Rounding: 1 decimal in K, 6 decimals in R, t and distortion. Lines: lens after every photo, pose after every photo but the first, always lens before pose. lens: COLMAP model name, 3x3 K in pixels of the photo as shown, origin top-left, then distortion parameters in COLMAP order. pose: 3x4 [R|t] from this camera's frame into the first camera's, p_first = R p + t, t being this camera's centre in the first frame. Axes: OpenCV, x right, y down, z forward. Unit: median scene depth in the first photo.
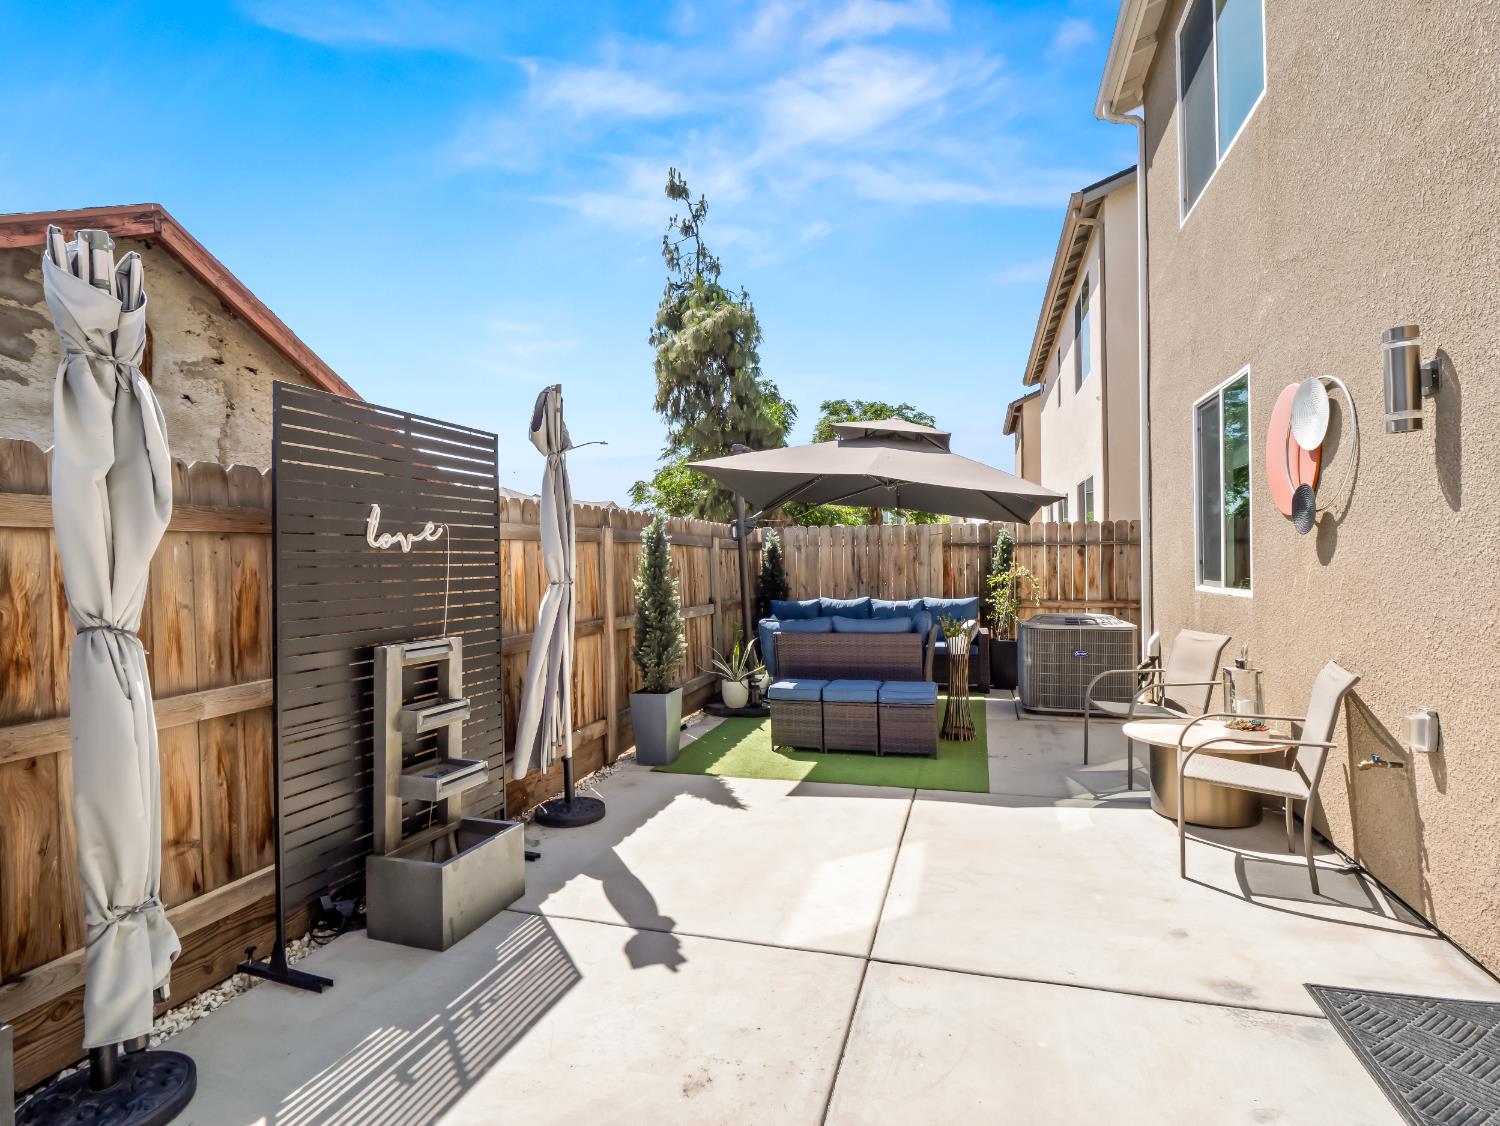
lens RADIAL K [[771.6, 0, 747.3], [0, 771.6, 561.8], [0, 0, 1]] dist [-0.003527, -0.002553]
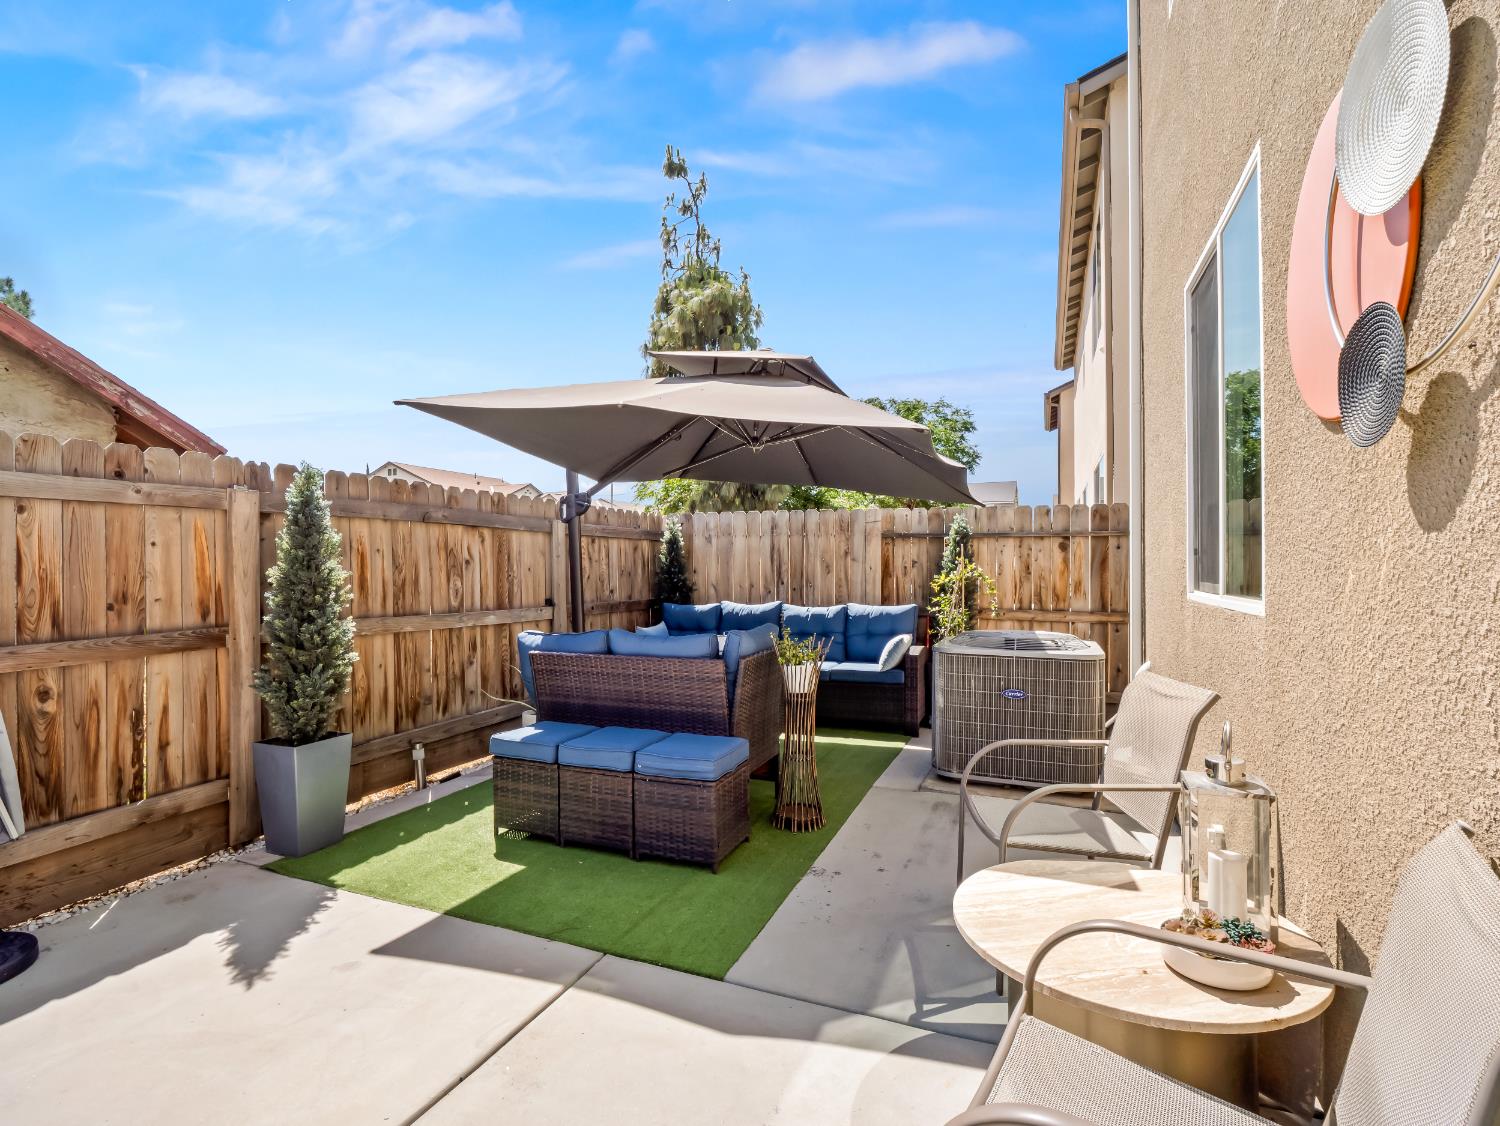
lens RADIAL K [[728.4, 0, 745.1], [0, 728.4, 561.1], [0, 0, 1]] dist [-0.010381, -0.004101]
pose [[0.994560, 0.012855, -0.103372, 0.201602], [-0.013562, 0.999889, -0.006140, 0.010234], [0.103282, 0.007509, 0.994624, 0.273798]]
